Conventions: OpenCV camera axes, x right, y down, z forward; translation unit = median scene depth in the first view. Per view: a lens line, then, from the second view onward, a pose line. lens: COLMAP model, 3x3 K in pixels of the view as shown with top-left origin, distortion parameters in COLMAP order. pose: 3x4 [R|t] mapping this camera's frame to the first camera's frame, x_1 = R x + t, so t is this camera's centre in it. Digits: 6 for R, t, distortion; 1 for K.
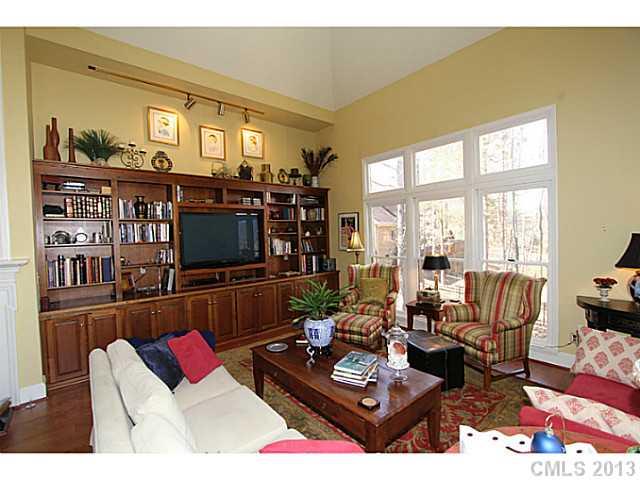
lens RADIAL K [[297.7, 0, 317.7], [0, 297.7, 240.7], [0, 0, 1]] dist [-0.012073, 0.000346]
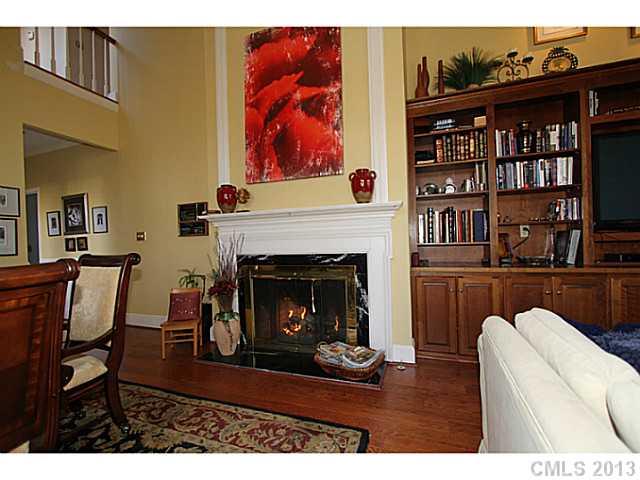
lens RADIAL K [[297.7, 0, 317.7], [0, 297.7, 240.7], [0, 0, 1]] dist [-0.012073, 0.000346]
pose [[0.491525, 0.016373, -0.870710, -0.253269], [-0.005283, 0.999861, 0.015819, 0.128430], [0.870847, -0.003175, 0.491543, 0.262691]]
